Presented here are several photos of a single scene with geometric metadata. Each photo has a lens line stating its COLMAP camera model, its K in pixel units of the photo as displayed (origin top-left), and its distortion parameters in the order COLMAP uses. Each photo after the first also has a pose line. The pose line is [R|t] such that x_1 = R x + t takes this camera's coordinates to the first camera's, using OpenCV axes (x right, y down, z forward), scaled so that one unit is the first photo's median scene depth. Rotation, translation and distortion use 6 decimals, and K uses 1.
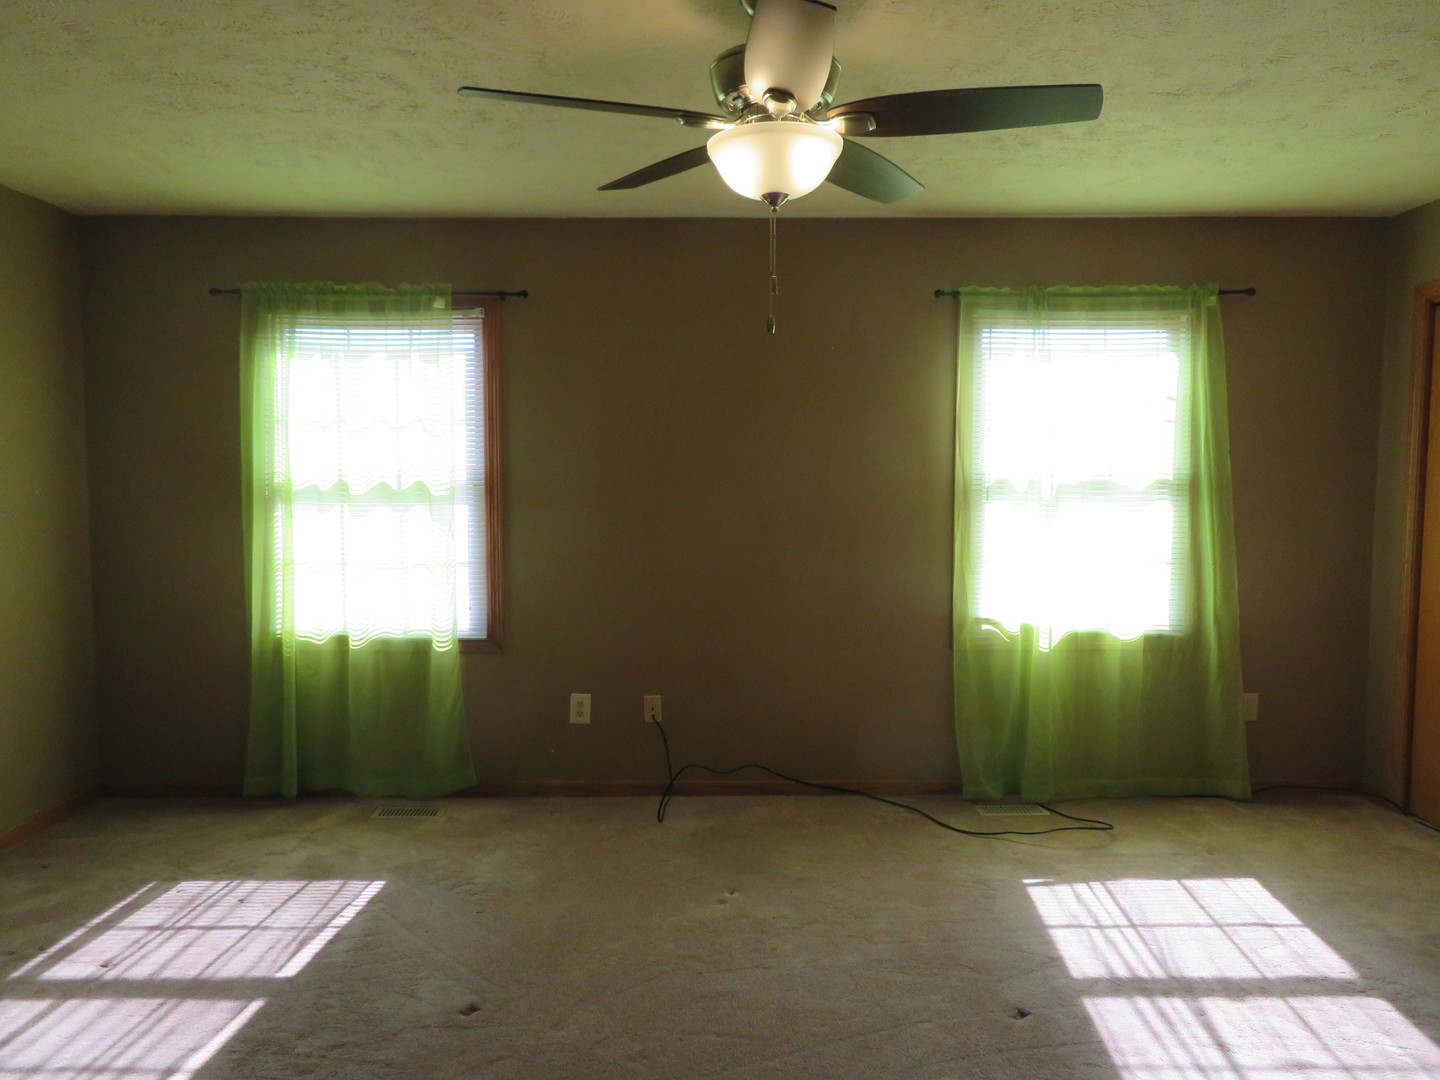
lens RADIAL K [[1027.0, 0, 715.0], [0, 1027.0, 540.6], [0, 0, 1]] dist [-0.008098, 0.015881]
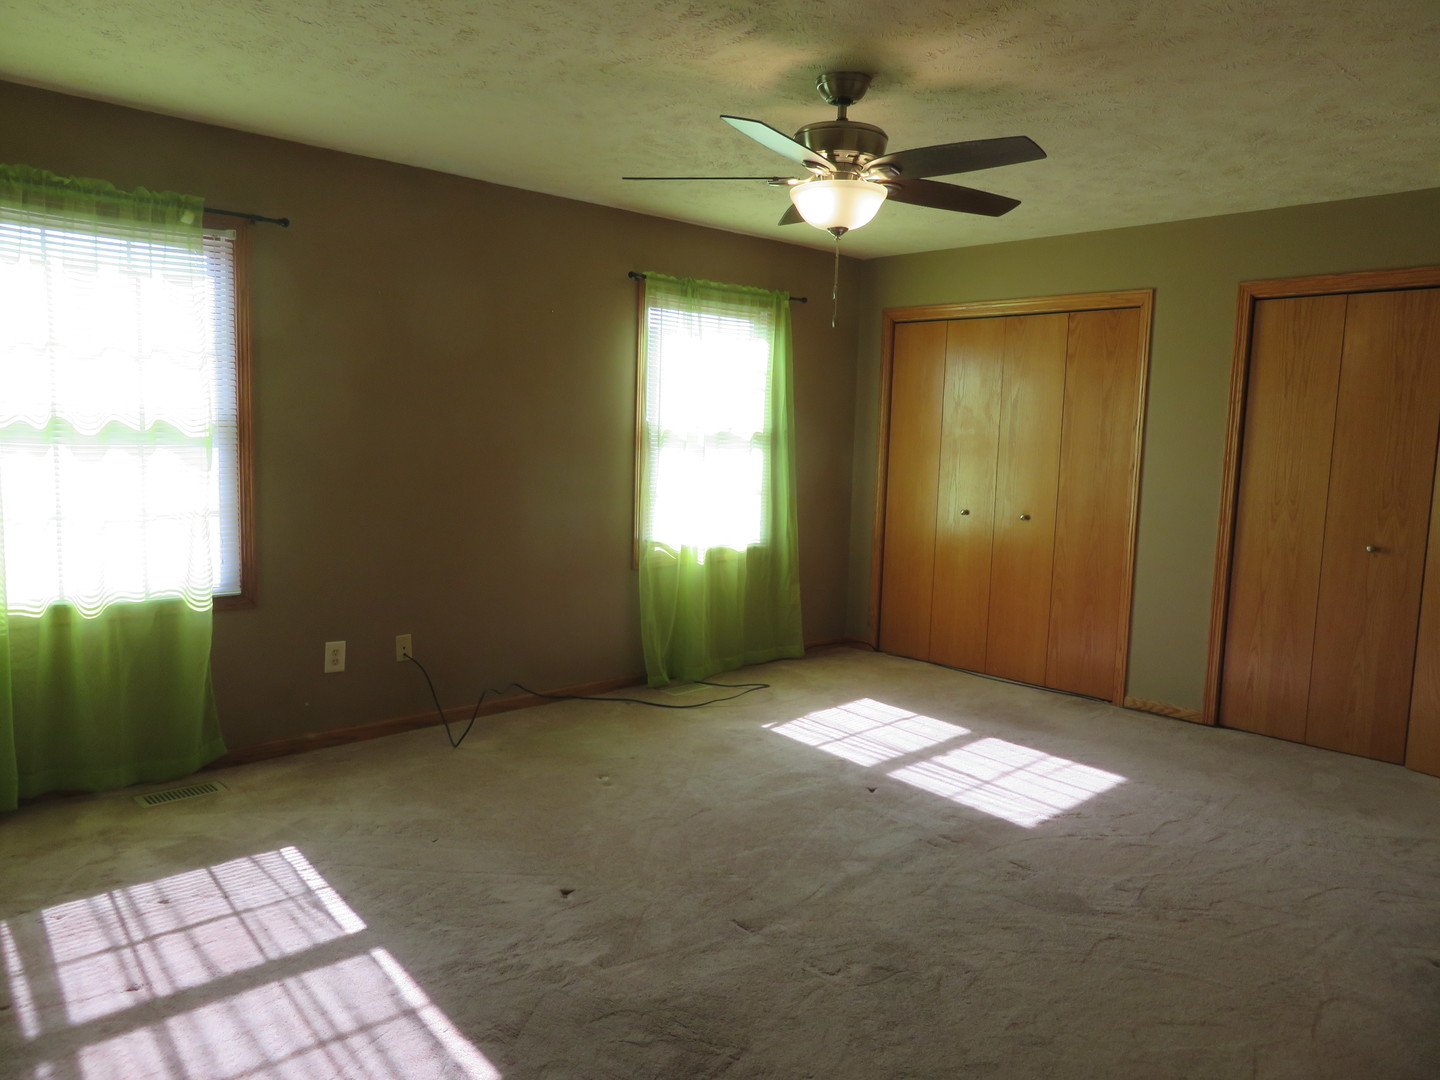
lens RADIAL K [[1027.0, 0, 711.5], [0, 1027.0, 540.3], [0, 0, 1]] dist [-0.008098, 0.015881]
pose [[0.732341, -0.054729, 0.678736, -0.551231], [0.017567, 0.997952, 0.061514, -0.001709], [-0.680712, -0.033126, 0.731802, 0.041708]]
